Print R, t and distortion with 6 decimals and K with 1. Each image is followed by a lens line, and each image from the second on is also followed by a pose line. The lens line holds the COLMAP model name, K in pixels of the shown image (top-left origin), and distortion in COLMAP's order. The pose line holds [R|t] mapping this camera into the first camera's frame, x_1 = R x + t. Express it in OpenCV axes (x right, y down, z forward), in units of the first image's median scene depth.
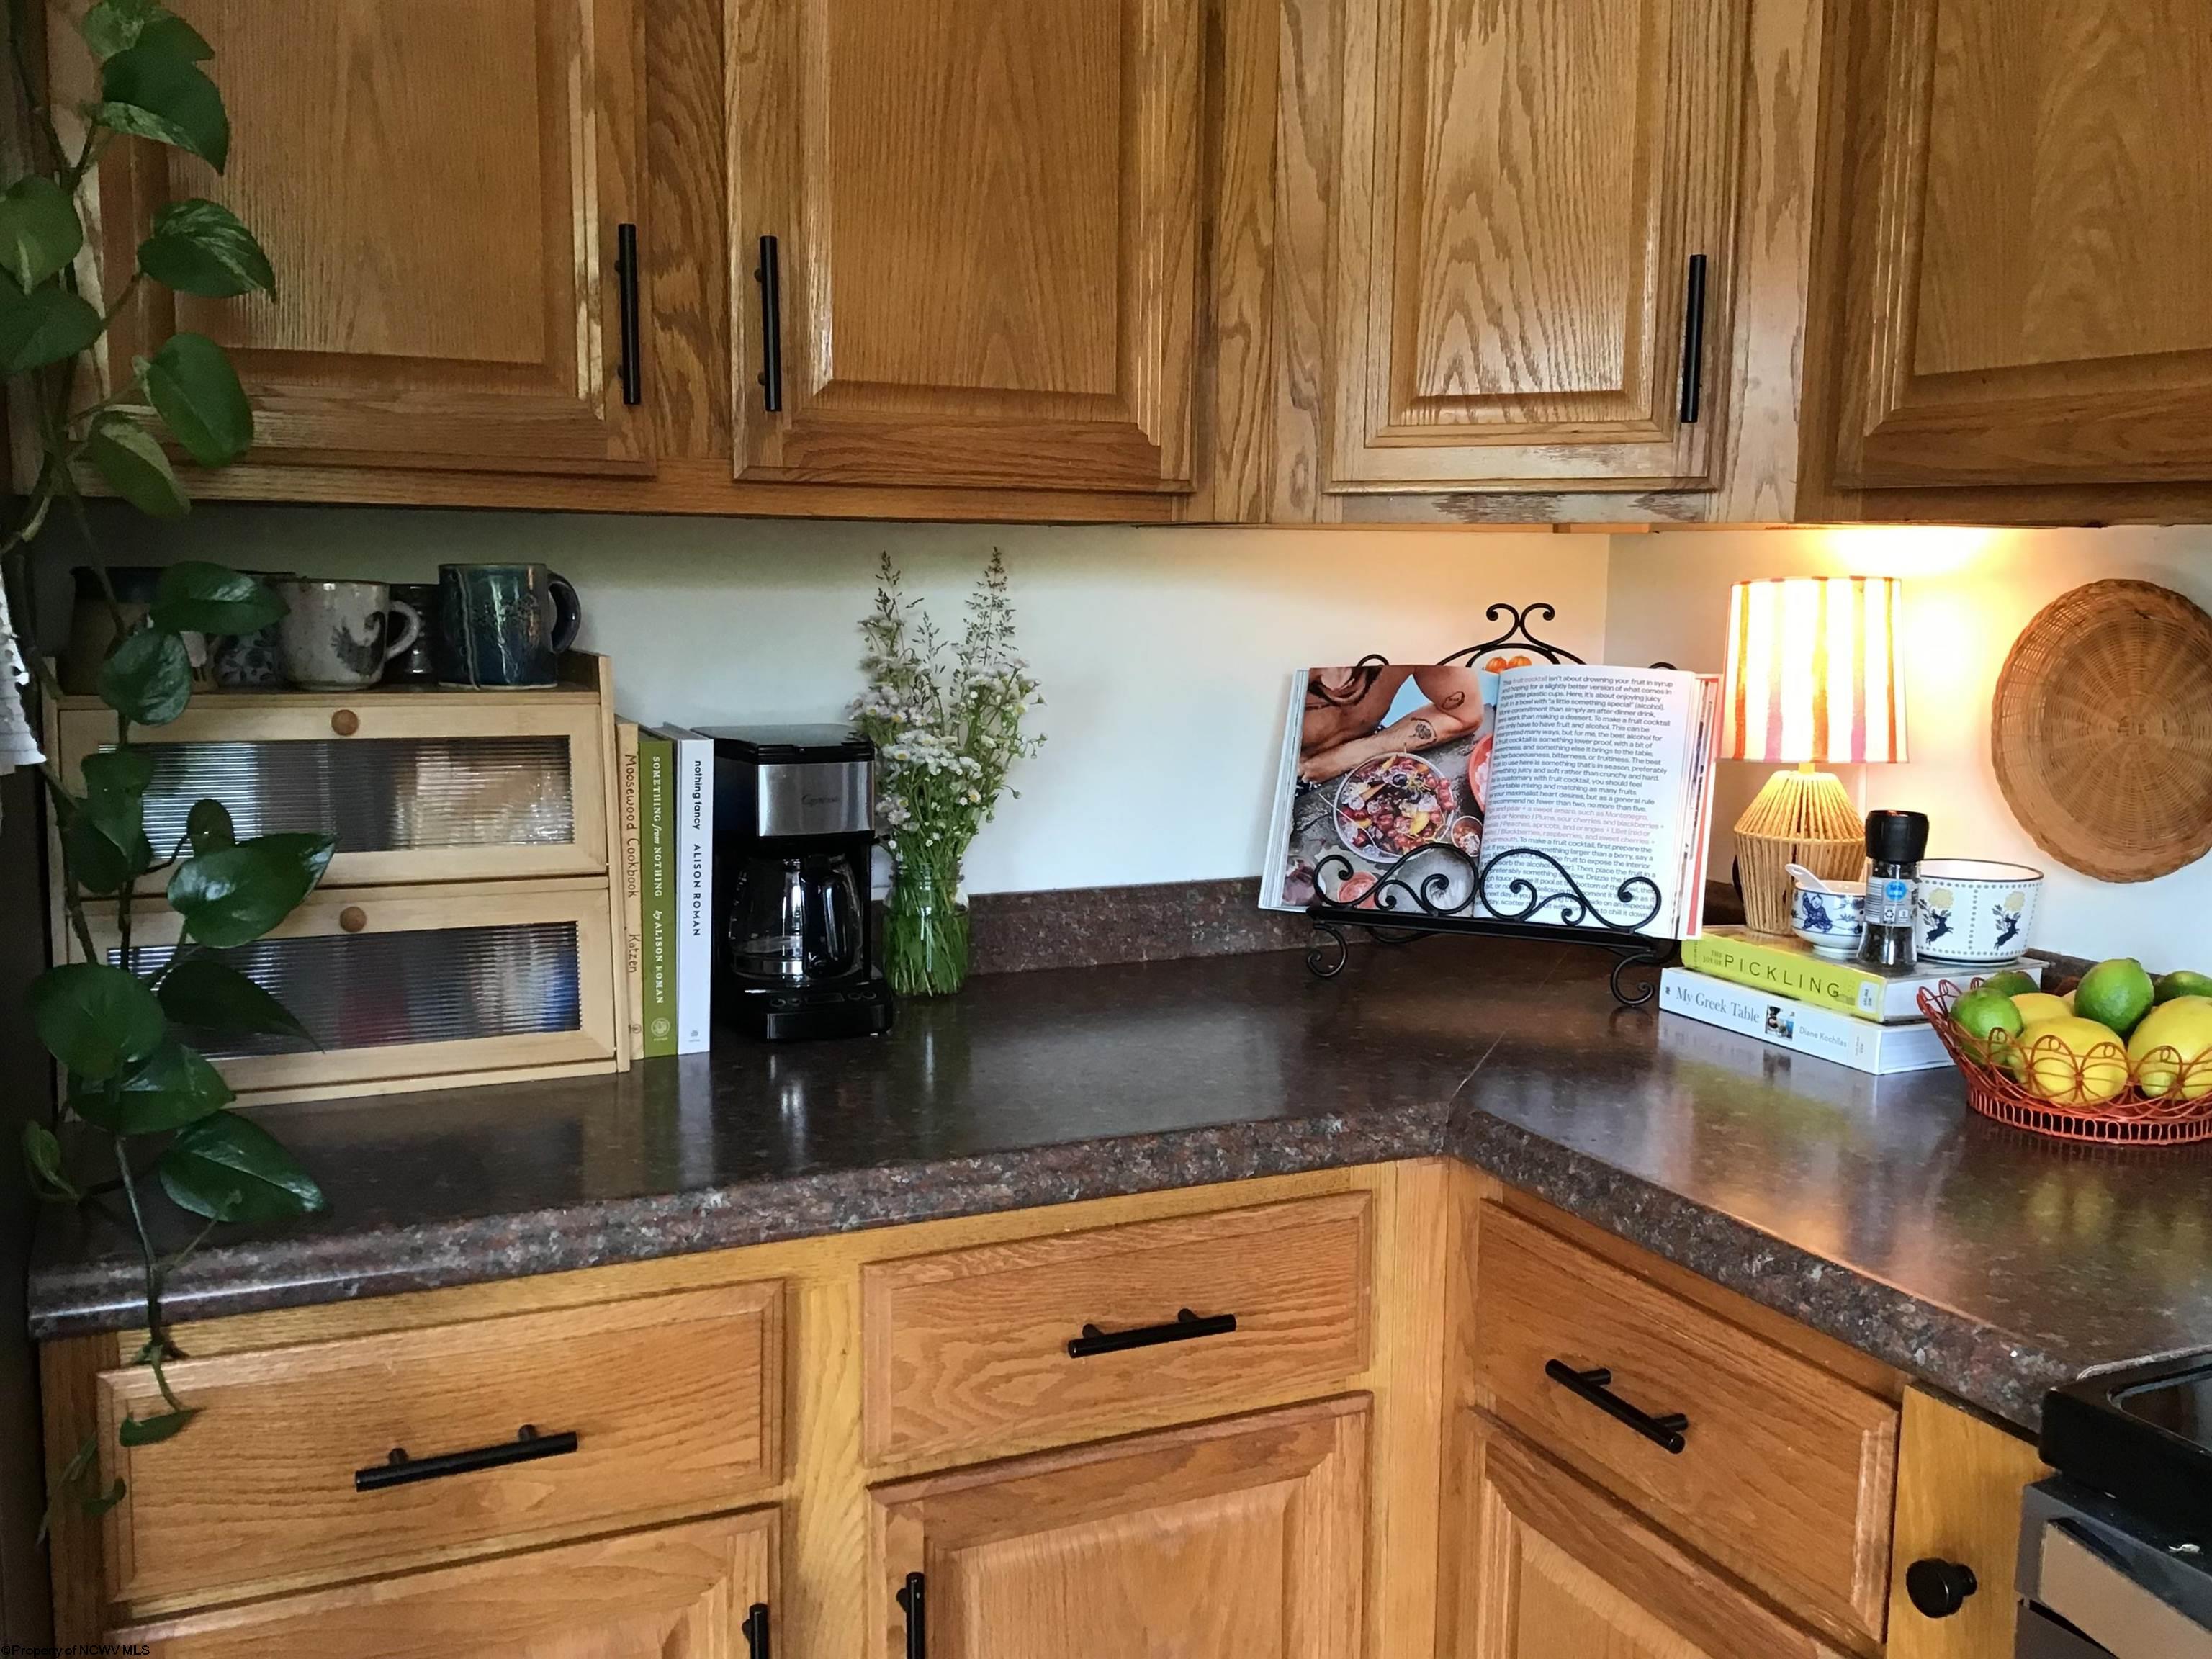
lens RADIAL K [[2026.4, 0, 1094.0], [0, 2026.4, 824.7], [0, 0, 1]] dist [0.135310, -0.264079]
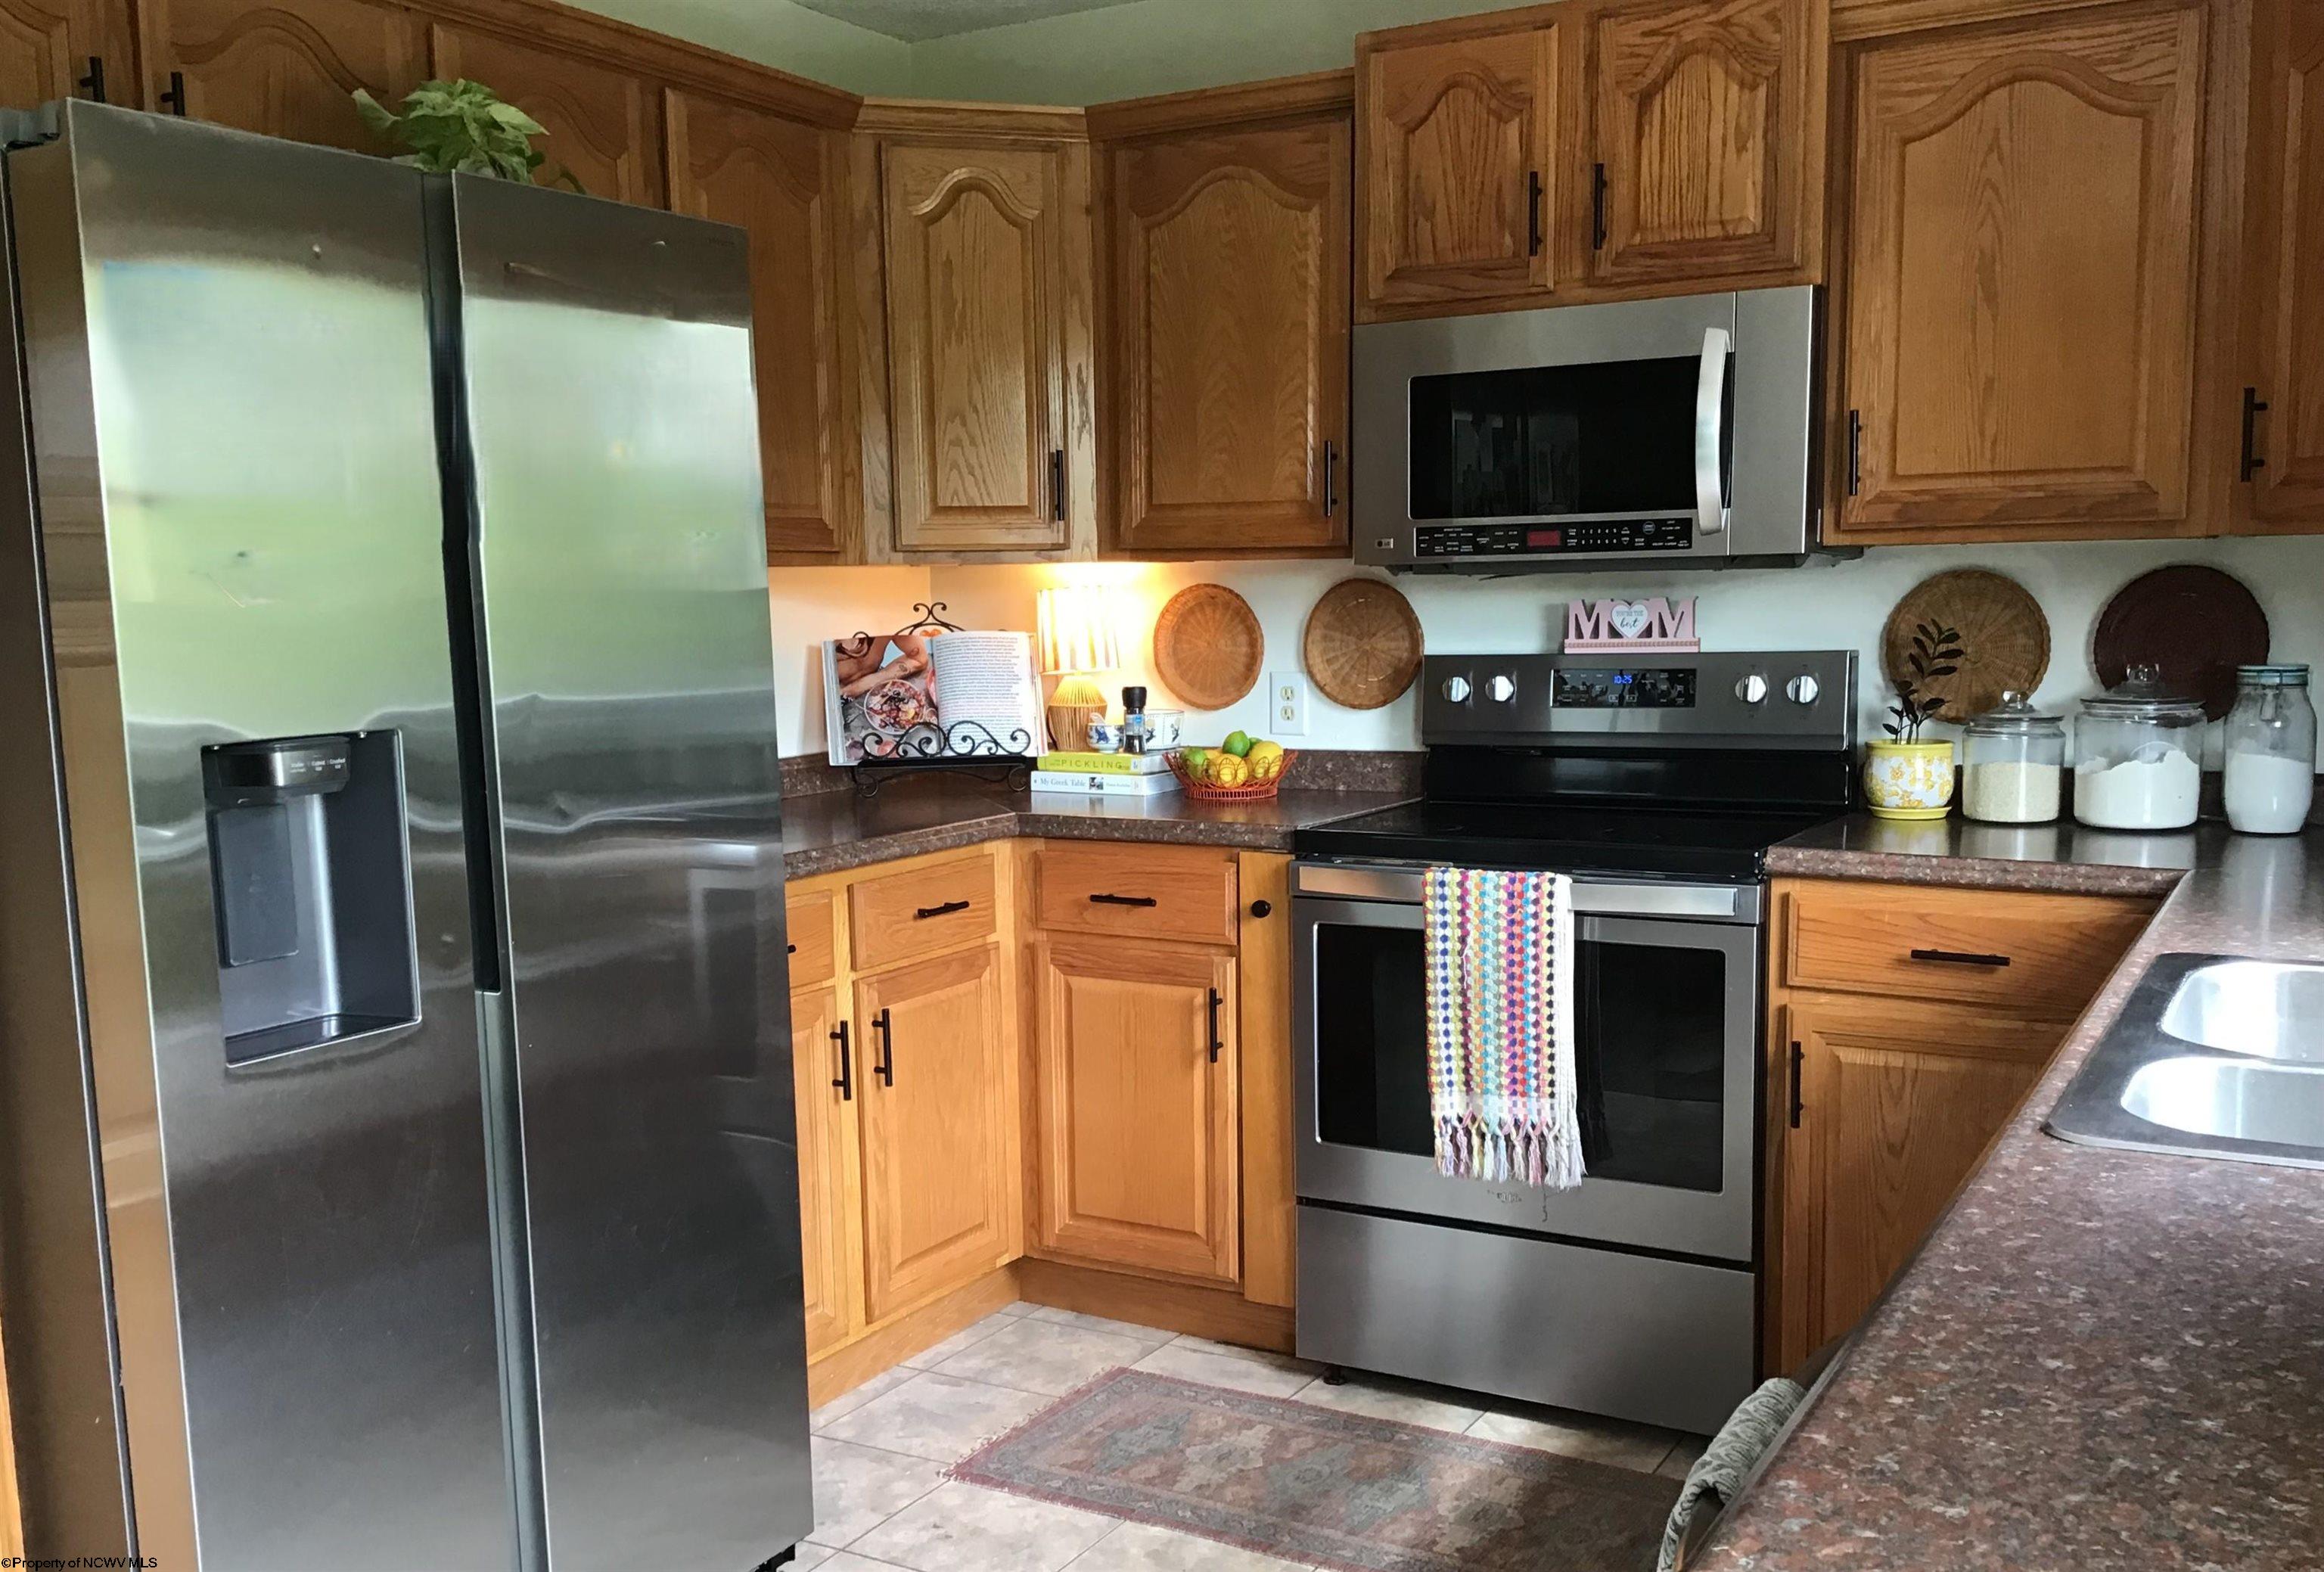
lens RADIAL K [[2089.0, 0, 1163.7], [0, 2089.0, 904.1], [0, 0, 1]] dist [0.007981, -0.001801]
pose [[0.814899, -0.113054, 0.568470, -0.916165], [0.098874, 0.993531, 0.055851, 0.105806], [-0.571107, 0.010694, 0.820806, -0.917277]]
